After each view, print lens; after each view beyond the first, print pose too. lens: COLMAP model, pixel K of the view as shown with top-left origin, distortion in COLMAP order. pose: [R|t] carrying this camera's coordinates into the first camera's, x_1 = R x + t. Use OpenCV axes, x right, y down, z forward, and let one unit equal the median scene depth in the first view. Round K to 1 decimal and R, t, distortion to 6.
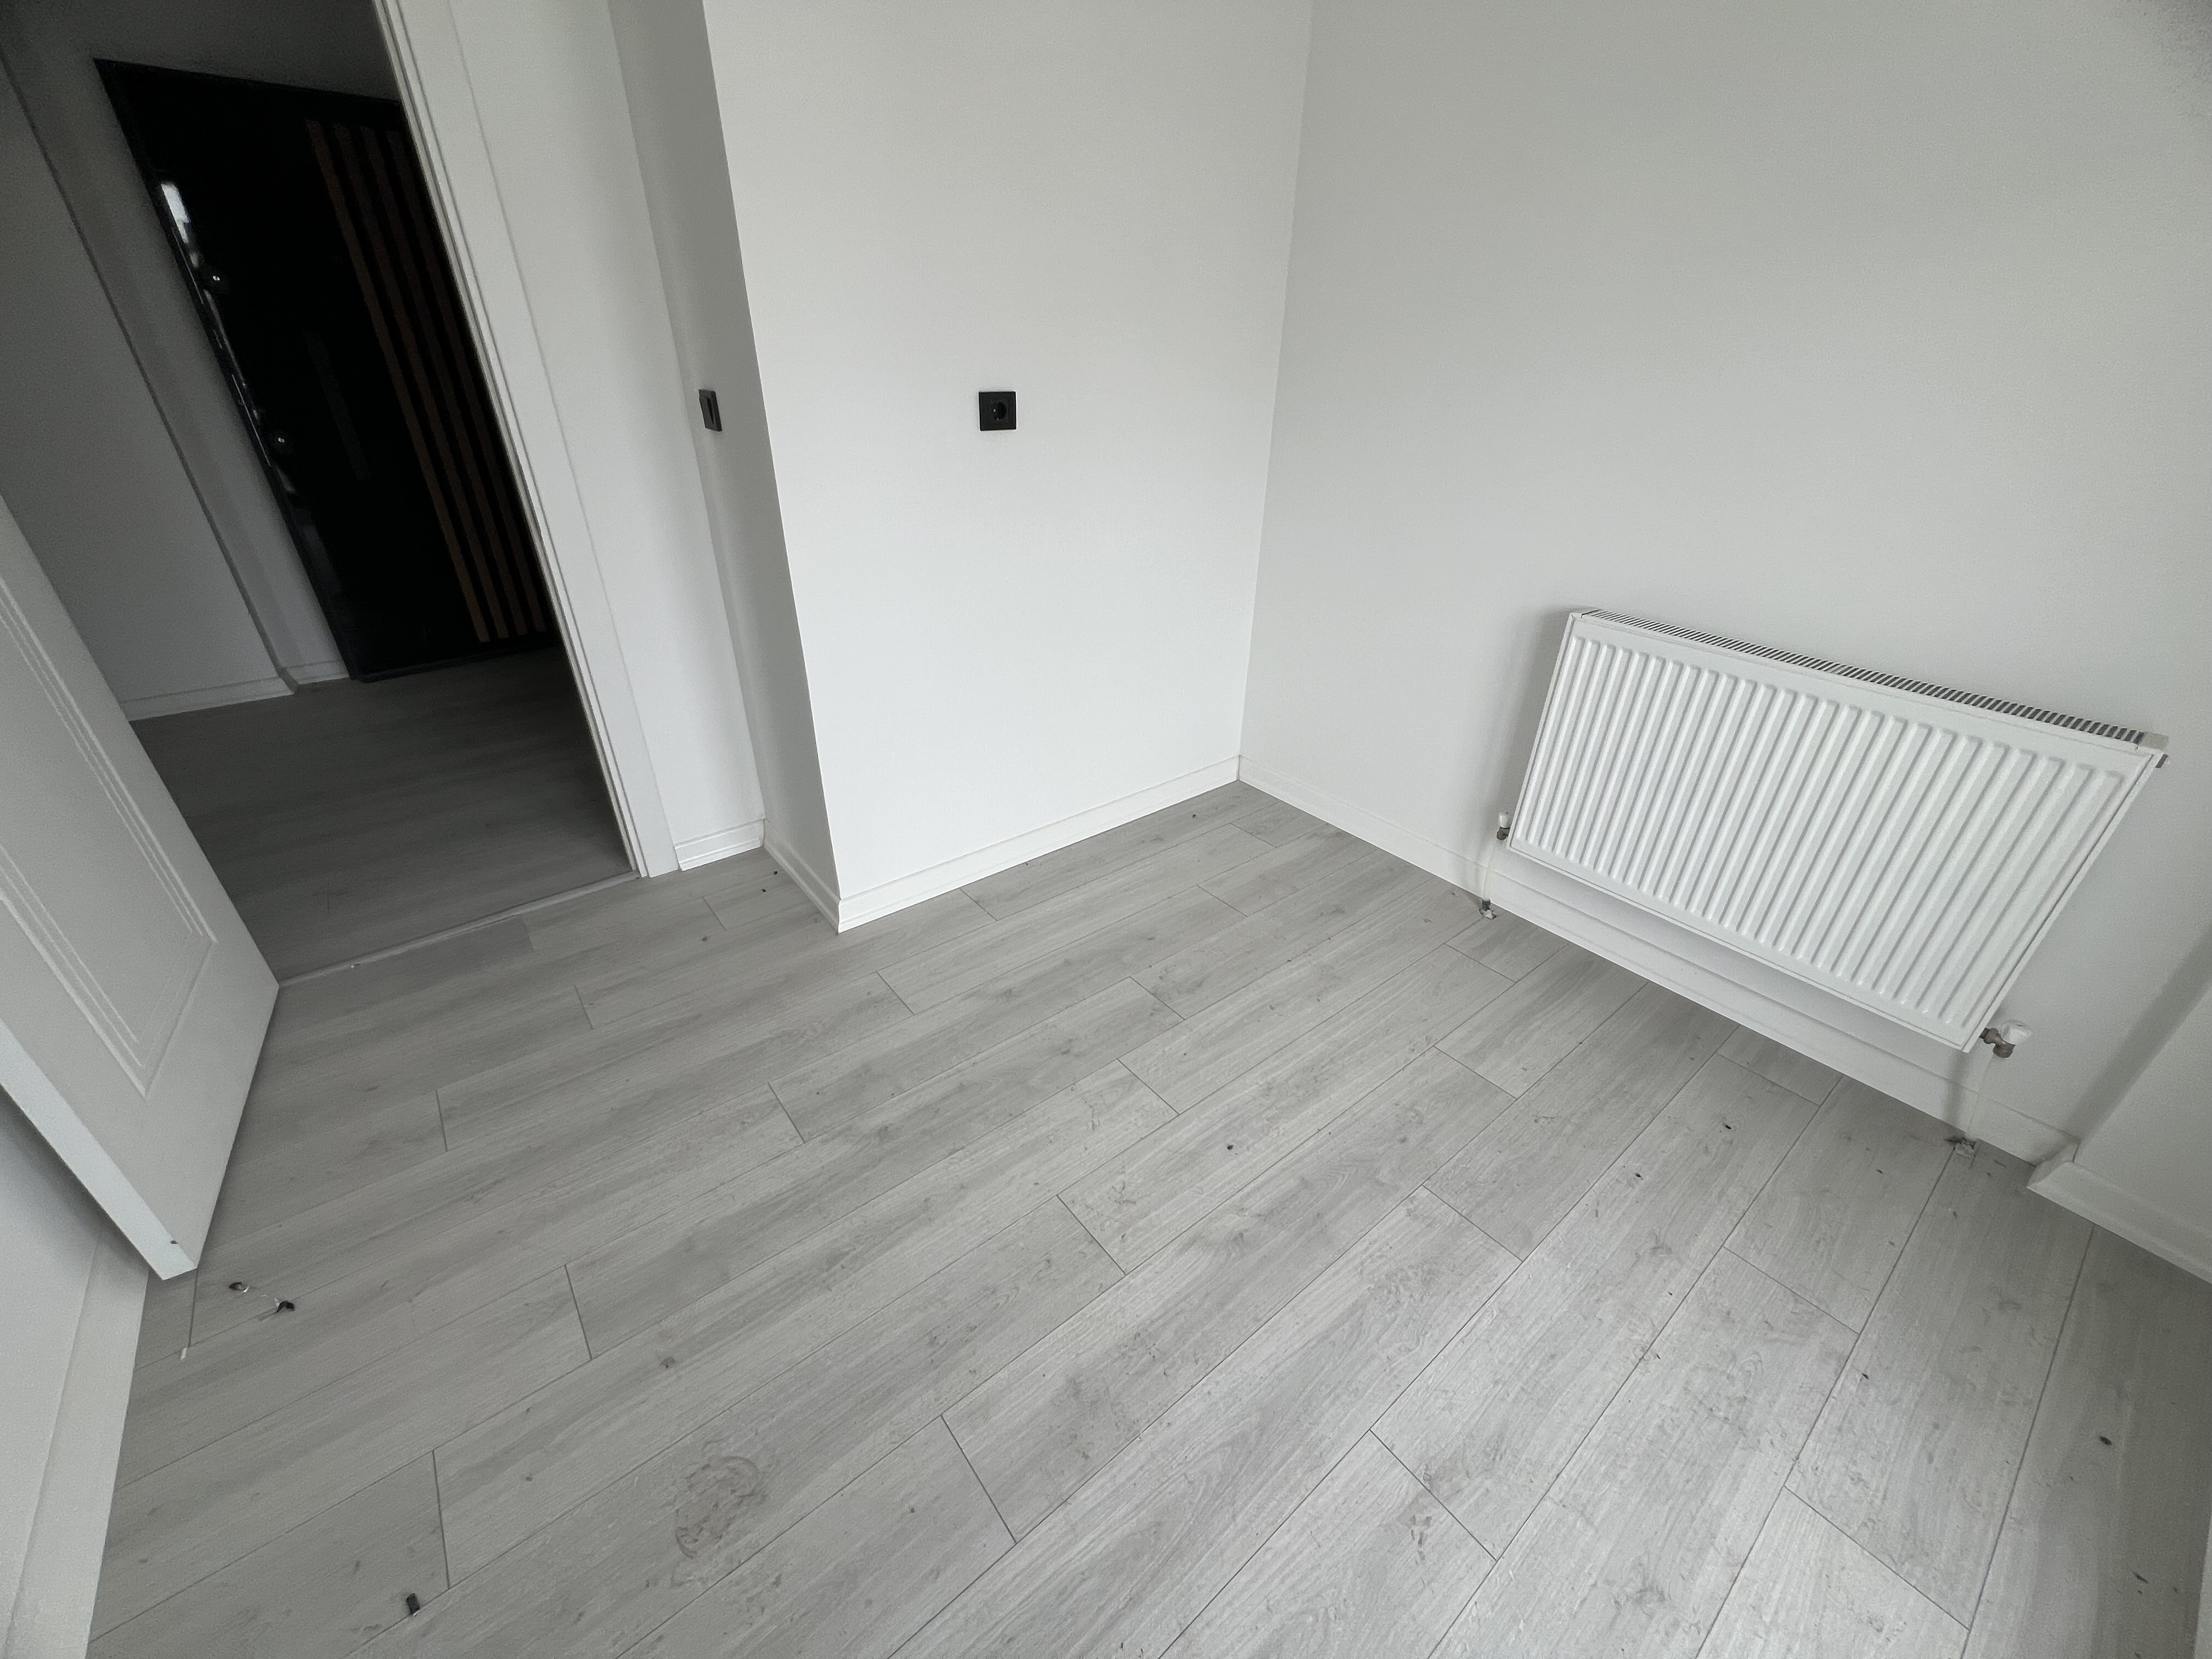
lens RADIAL K [[881.3, 0, 1100.3], [0, 881.3, 823.2], [0, 0, 1]] dist [-0.002222, -0.000070]
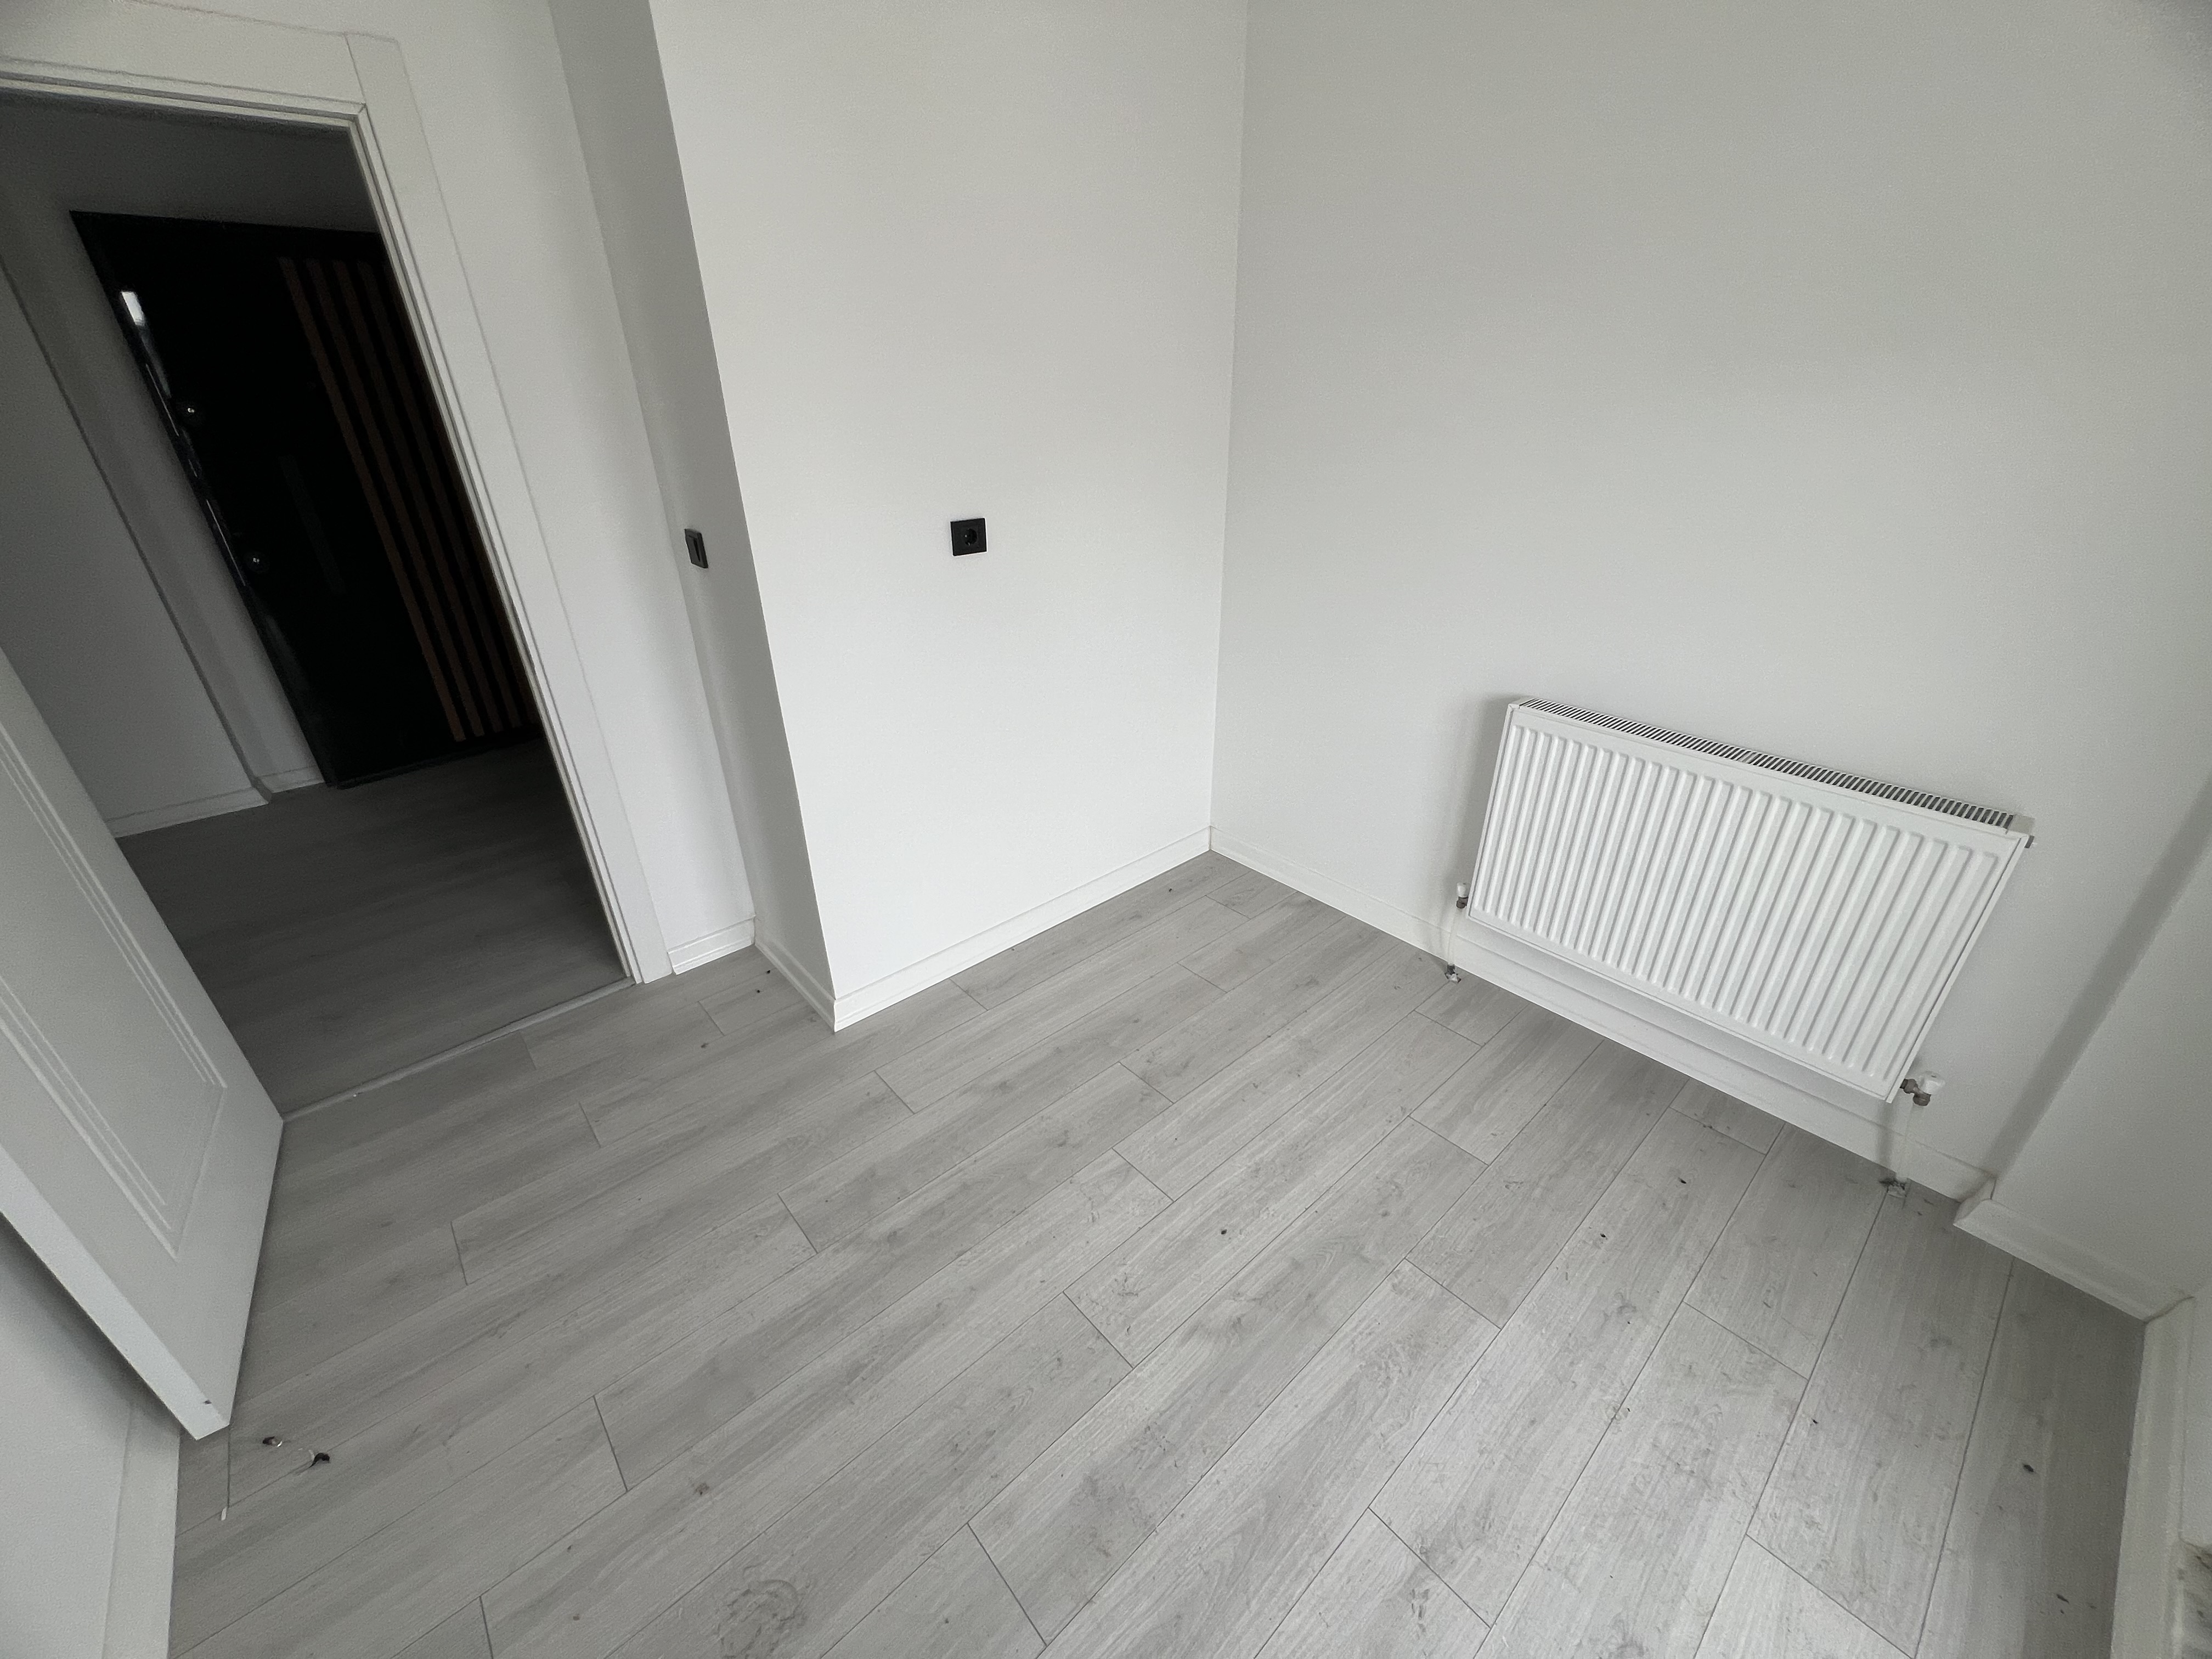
lens RADIAL K [[883.5, 0, 1101.0], [0, 883.5, 823.1], [0, 0, 1]] dist [-0.002481, 0.000024]
pose [[0.998257, -0.048169, 0.034103, -0.012666], [0.049388, 0.998136, -0.035858, -0.094432], [-0.032312, 0.037479, 0.998775, -0.074321]]
